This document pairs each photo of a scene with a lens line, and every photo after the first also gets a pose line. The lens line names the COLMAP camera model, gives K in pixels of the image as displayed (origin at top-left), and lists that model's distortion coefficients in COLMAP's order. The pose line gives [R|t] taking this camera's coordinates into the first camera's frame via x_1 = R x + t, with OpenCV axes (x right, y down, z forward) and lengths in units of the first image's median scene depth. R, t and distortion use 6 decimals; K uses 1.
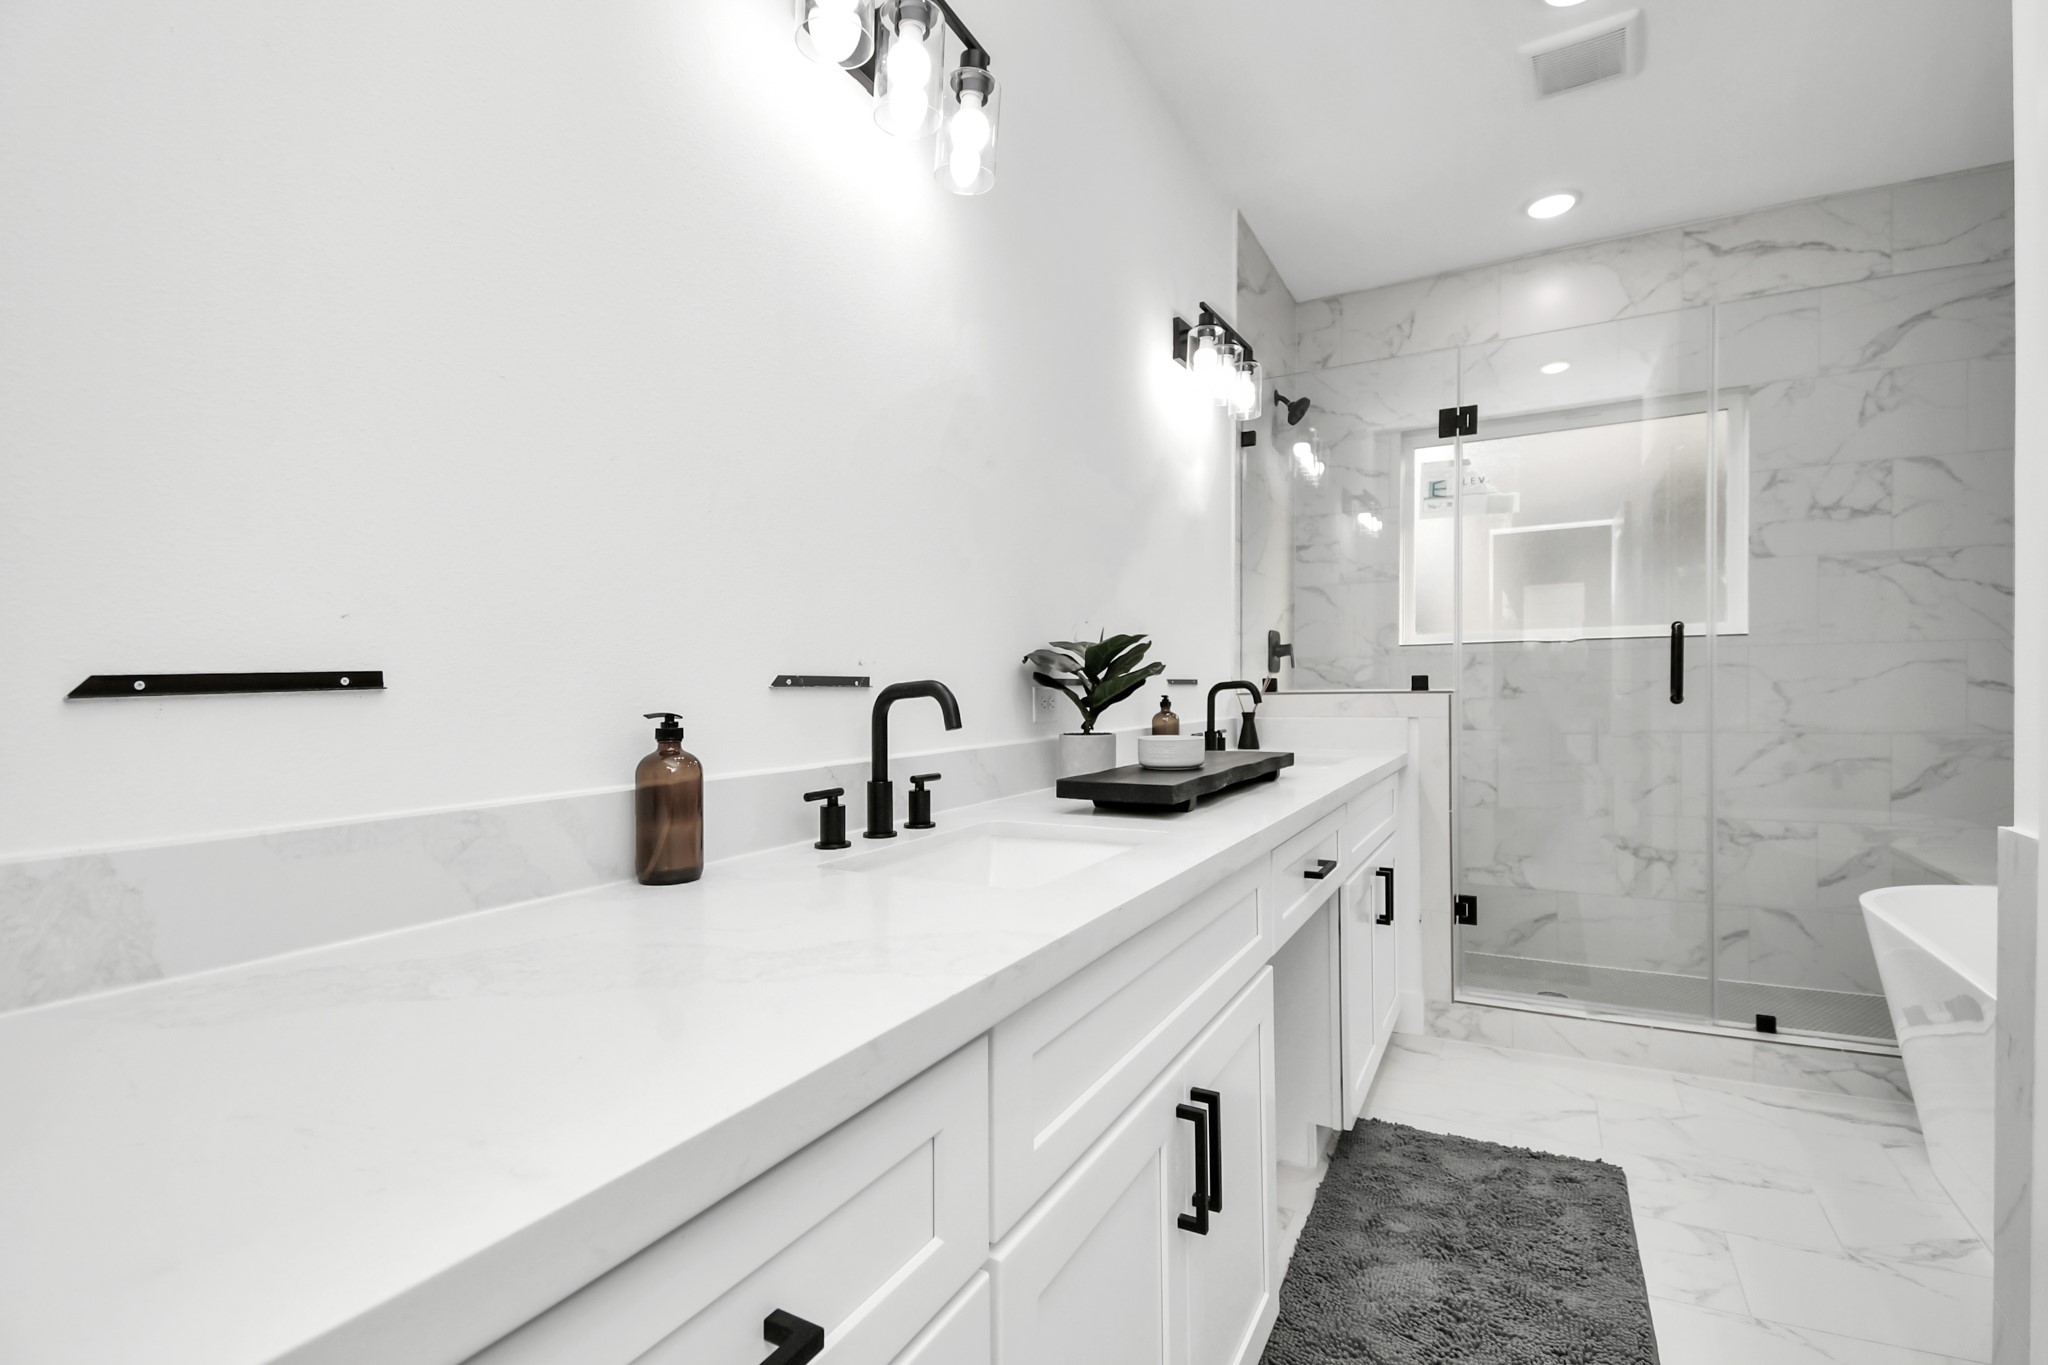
lens RADIAL K [[965.6, 0, 1025.8], [0, 965.6, 686.9], [0, 0, 1]] dist [0.030238, -0.036925]
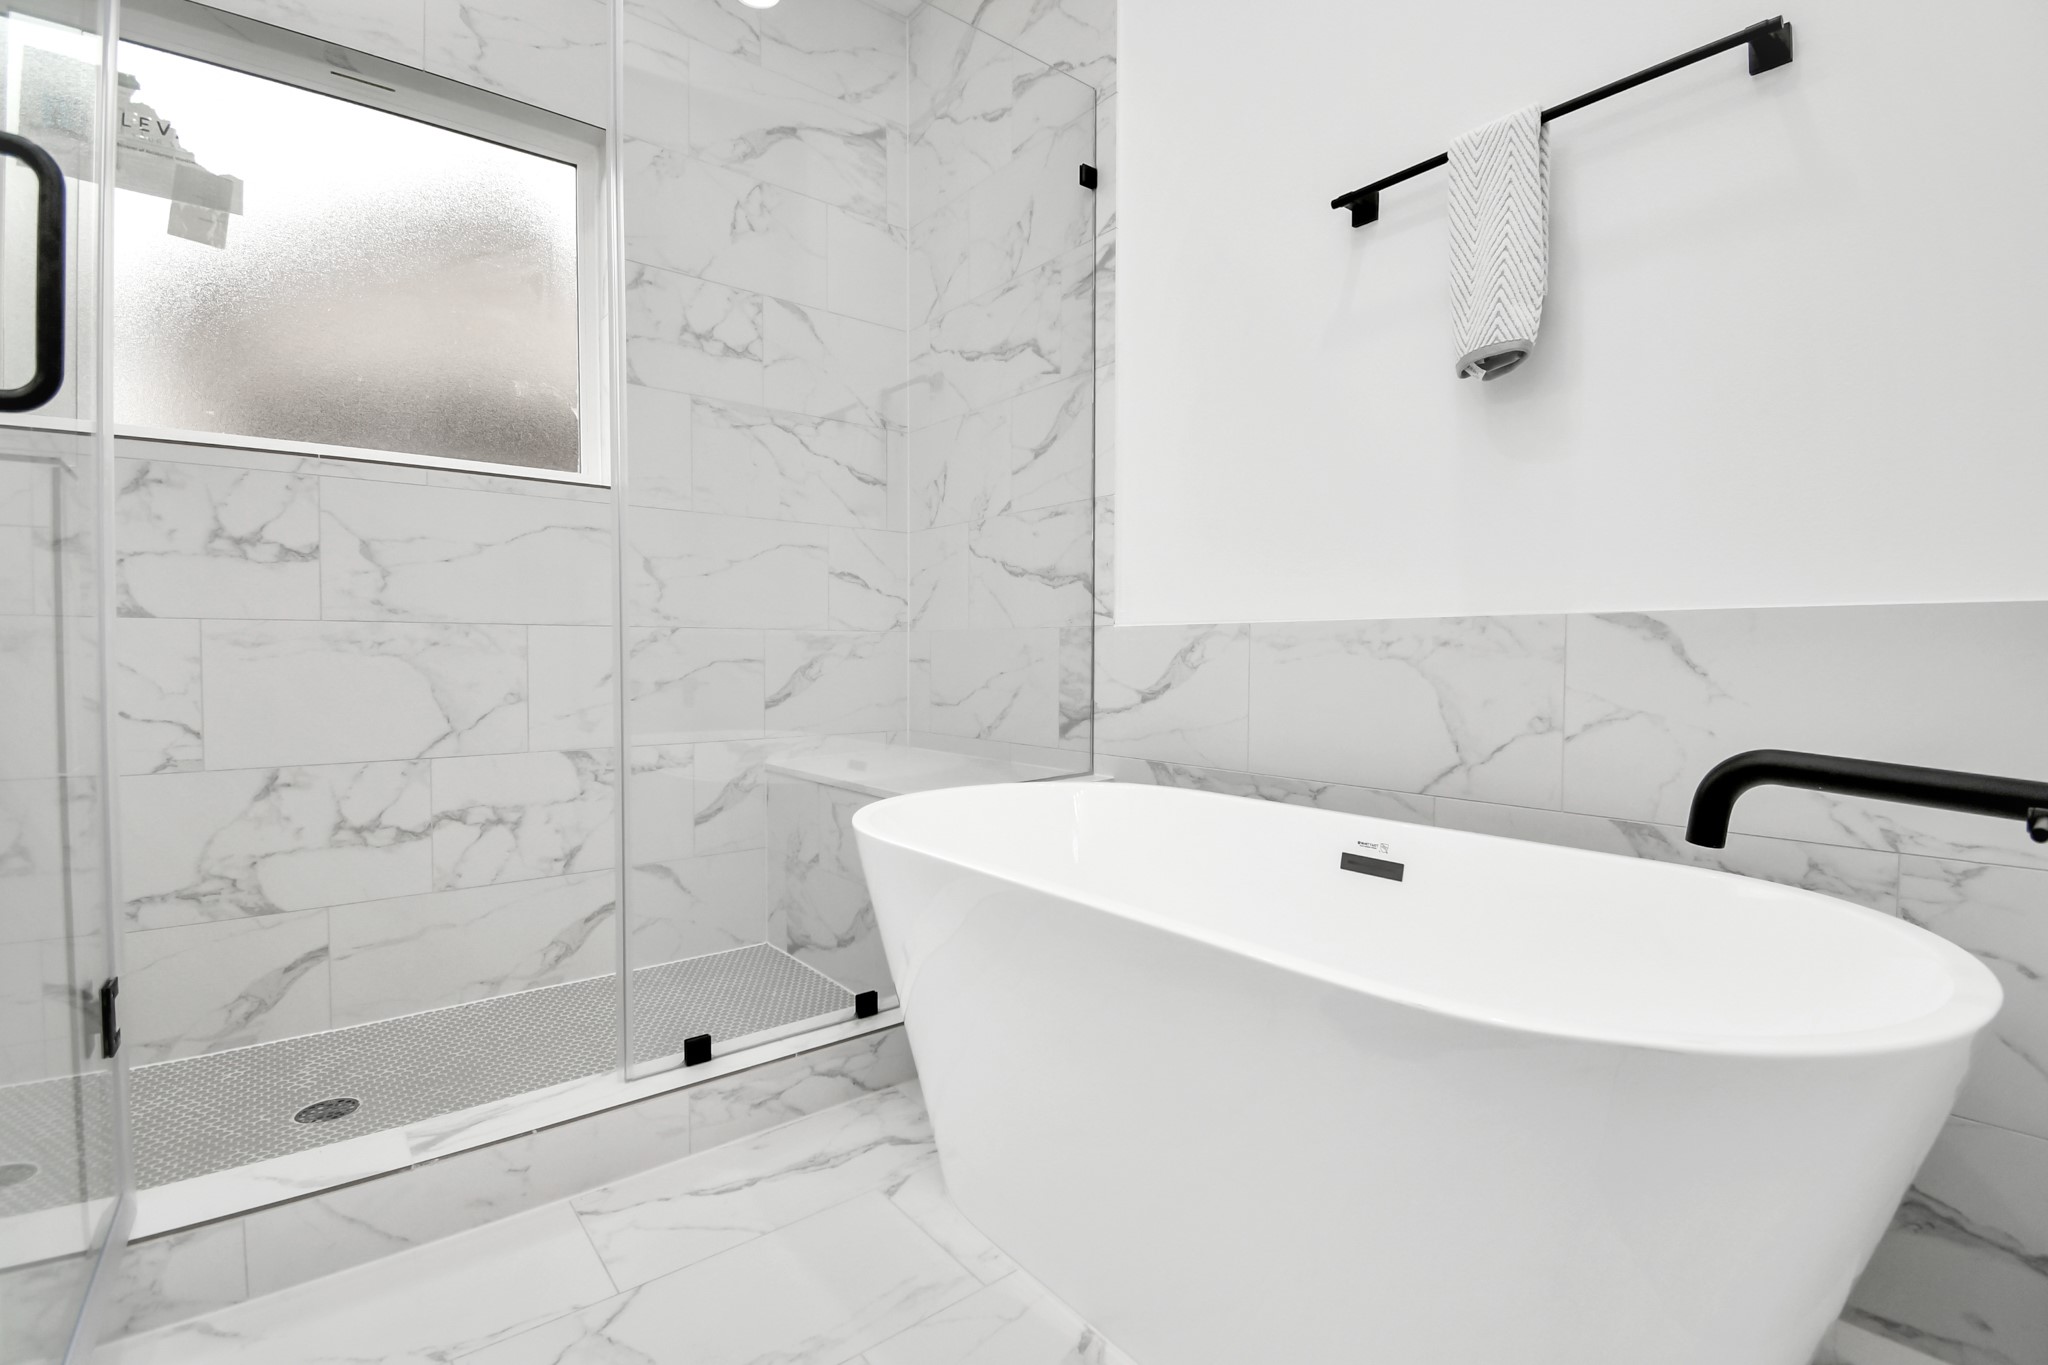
lens RADIAL K [[965.6, 0, 1025.8], [0, 965.6, 686.9], [0, 0, 1]] dist [0.030238, -0.036925]
pose [[0.404399, -0.024503, 0.914255, 0.237279], [-0.007176, 0.999525, 0.029963, 0.075562], [-0.914555, -0.018677, 0.404031, 0.481594]]
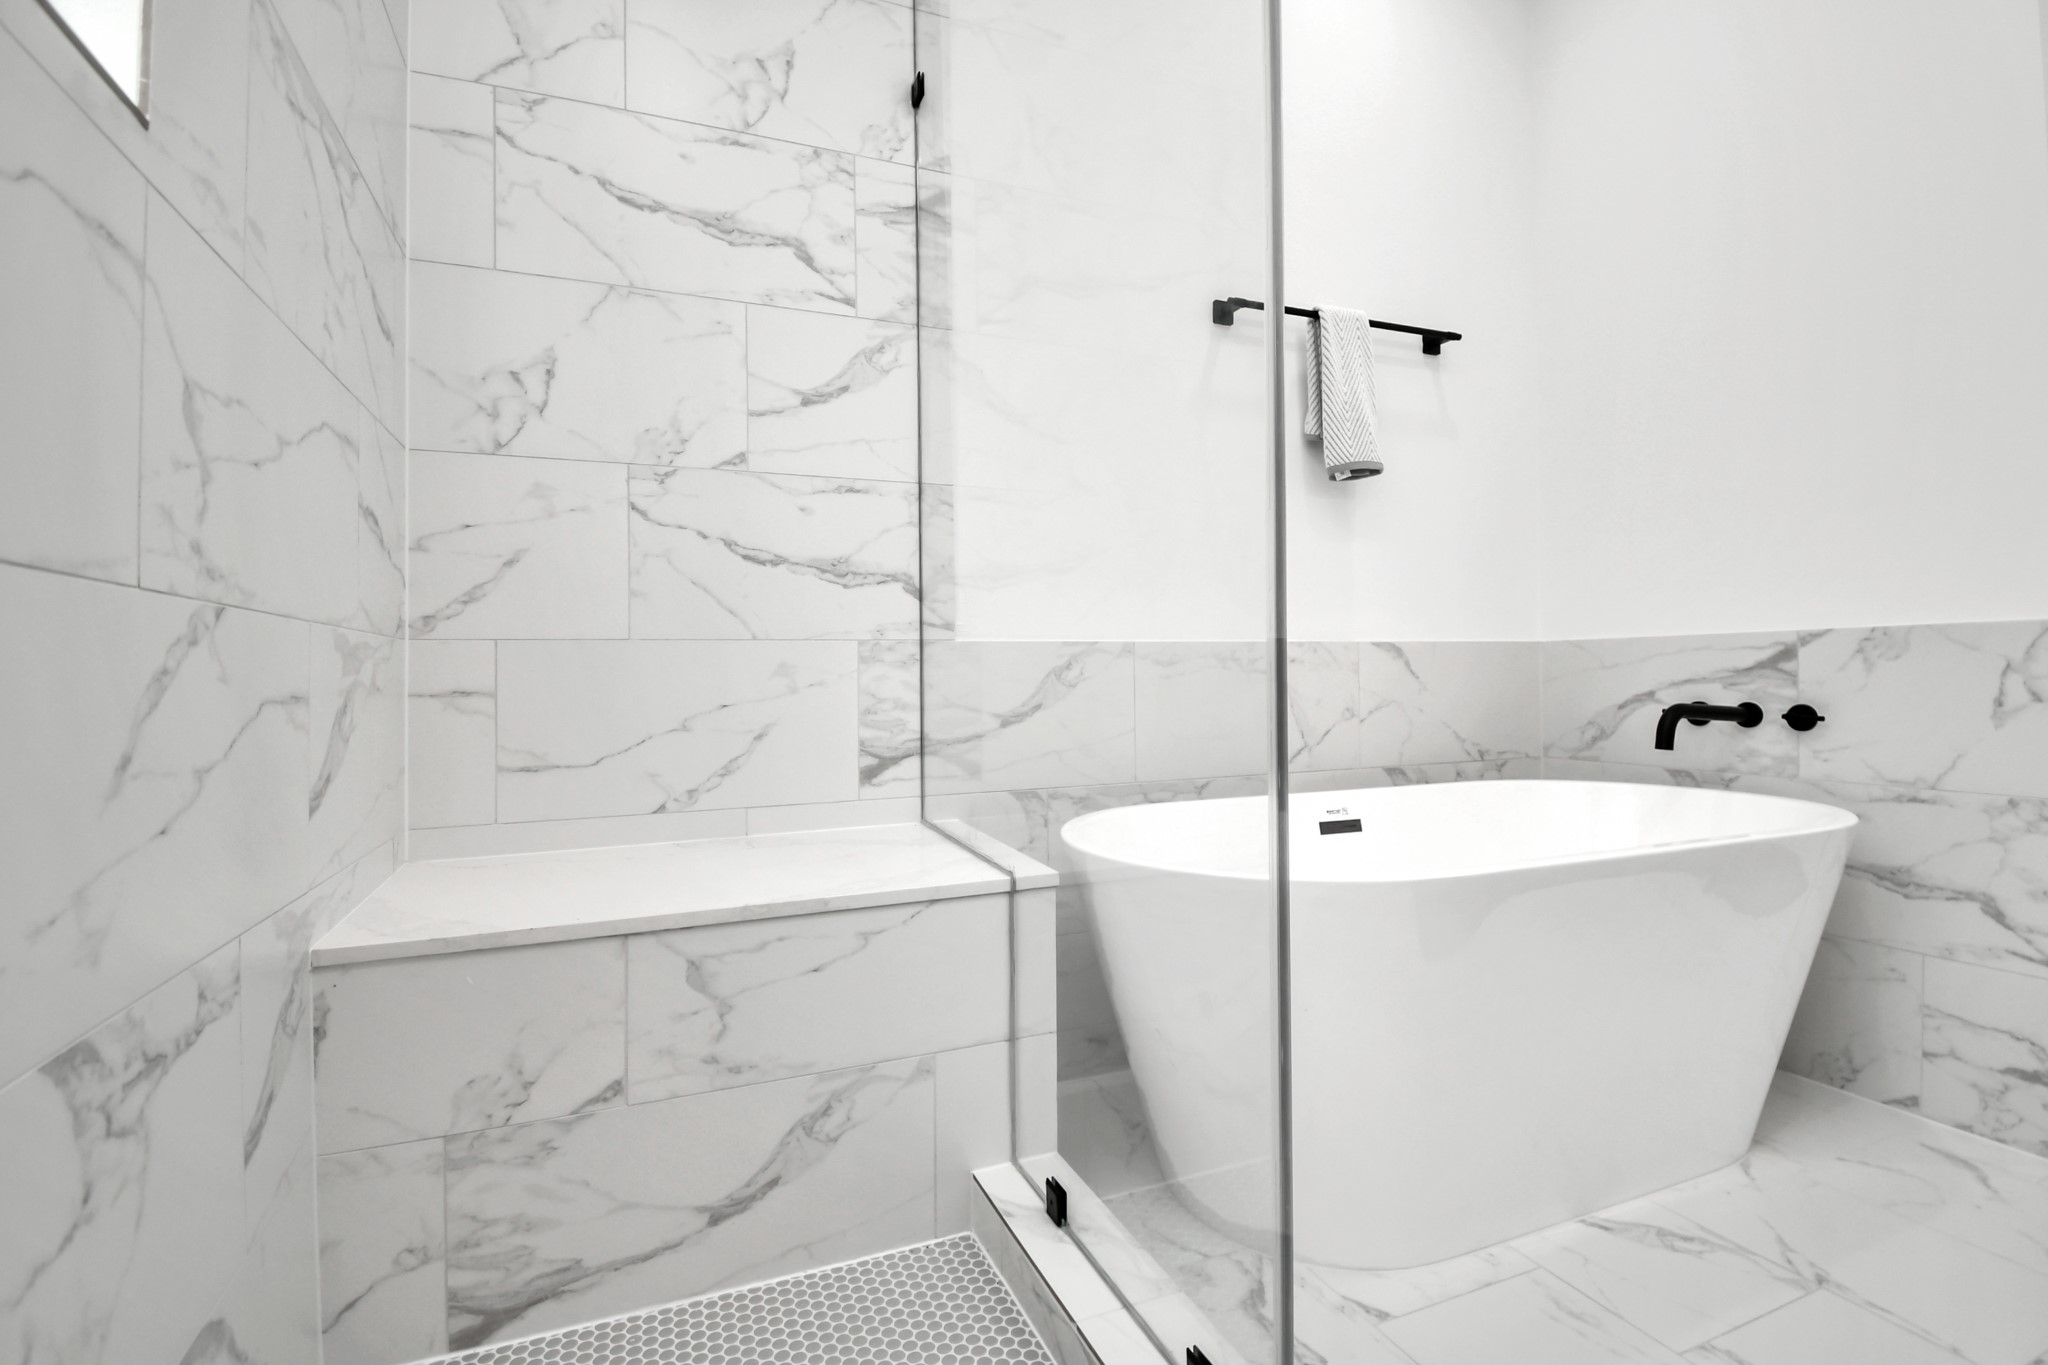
lens RADIAL K [[925.3, 0, 1007.7], [0, 925.3, 692.7], [0, 0, 1]] dist [0.021284, -0.024031]
pose [[-0.765345, 0.010415, 0.643536, 0.525373], [0.020084, 0.999769, 0.007706, 0.080403], [-0.643307, 0.018822, -0.765377, 1.143618]]
